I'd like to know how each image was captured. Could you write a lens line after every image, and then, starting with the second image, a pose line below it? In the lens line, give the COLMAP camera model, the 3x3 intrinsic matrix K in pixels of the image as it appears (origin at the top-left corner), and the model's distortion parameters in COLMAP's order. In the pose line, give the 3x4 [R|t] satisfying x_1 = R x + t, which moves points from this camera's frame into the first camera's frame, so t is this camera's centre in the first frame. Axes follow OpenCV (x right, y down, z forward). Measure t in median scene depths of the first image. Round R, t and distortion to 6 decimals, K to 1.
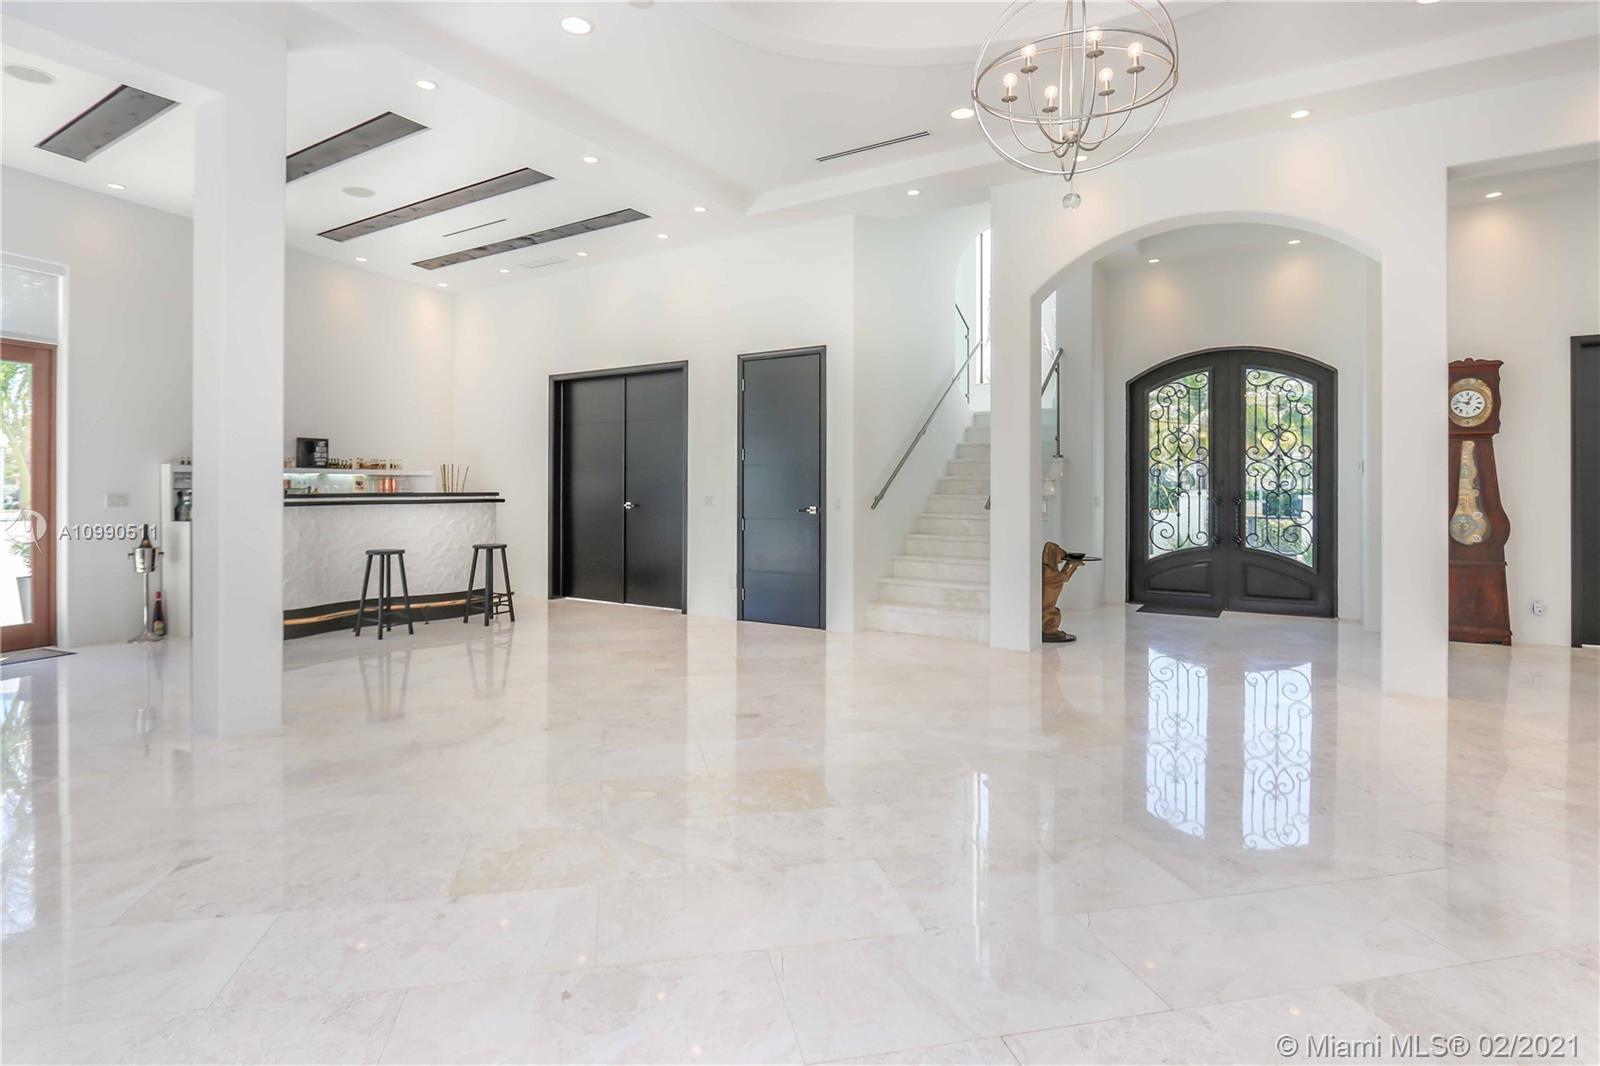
lens RADIAL K [[825.8, 0, 800.3], [0, 825.8, 505.9], [0, 0, 1]] dist [-0.044491, -0.000080]
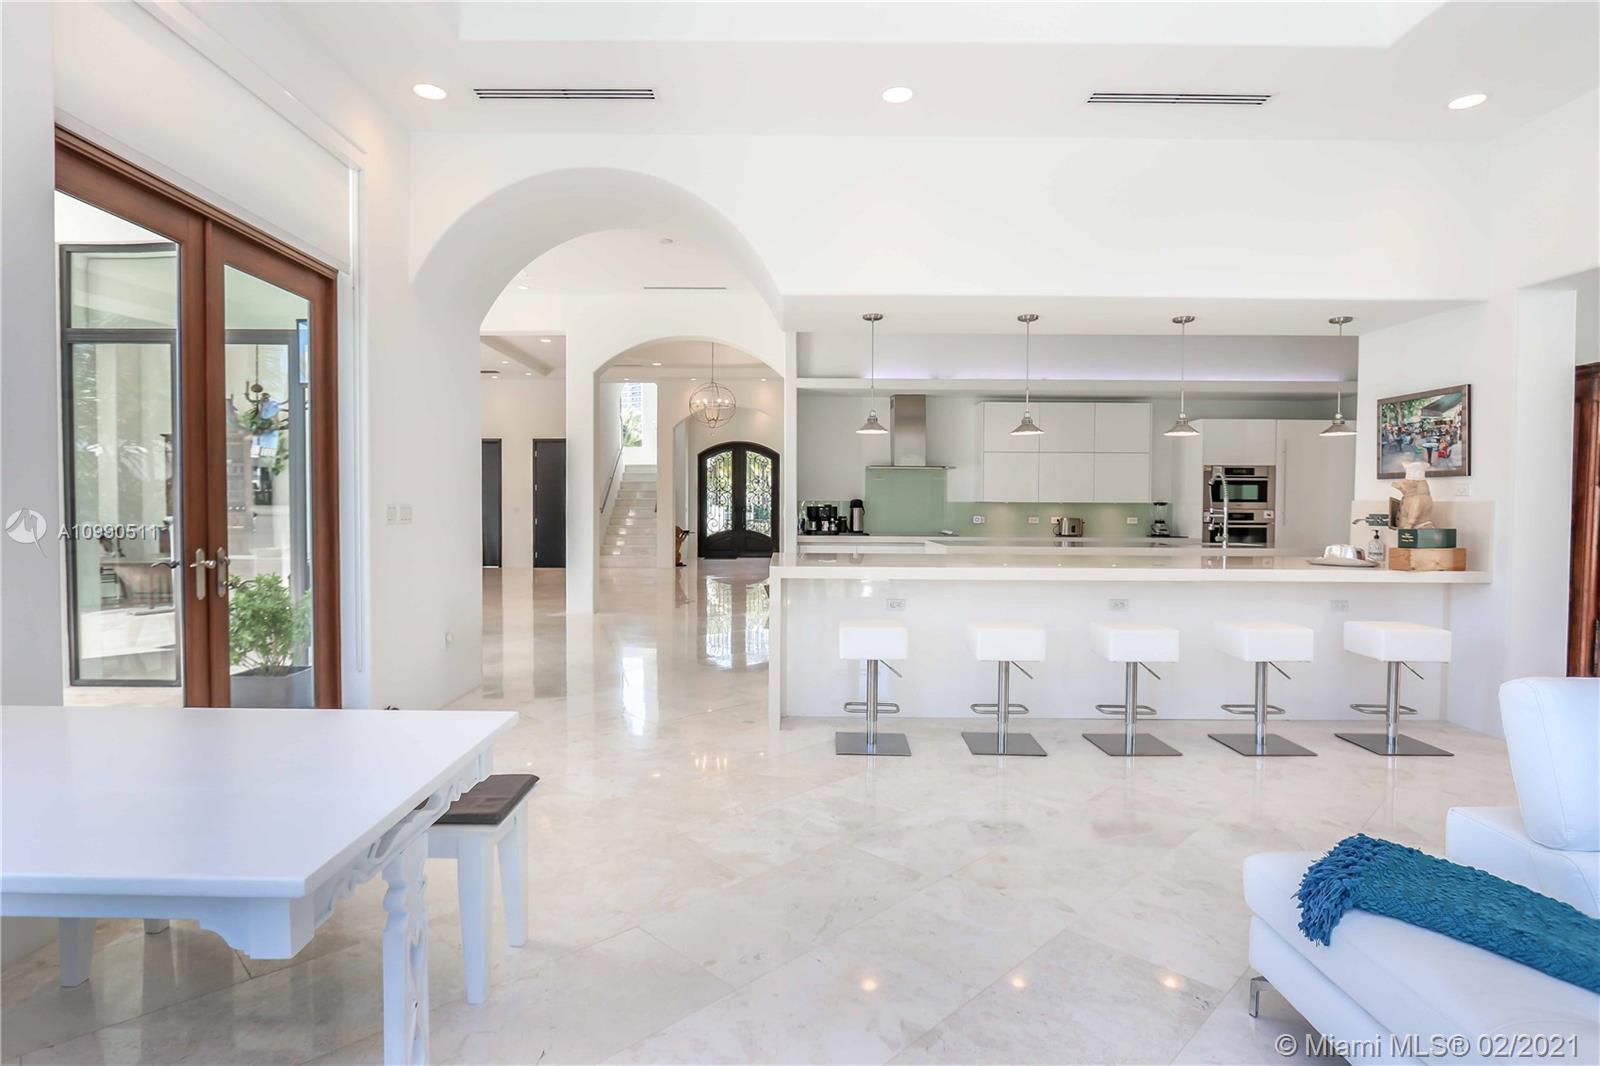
lens RADIAL K [[825.8, 0, 800.3], [0, 825.8, 505.9], [0, 0, 1]] dist [-0.044491, -0.000080]
pose [[0.853146, 0.001429, 0.521670, -0.508982], [-0.002355, 0.999997, 0.001112, -0.017657], [-0.521666, -0.002177, 0.853147, -1.005528]]
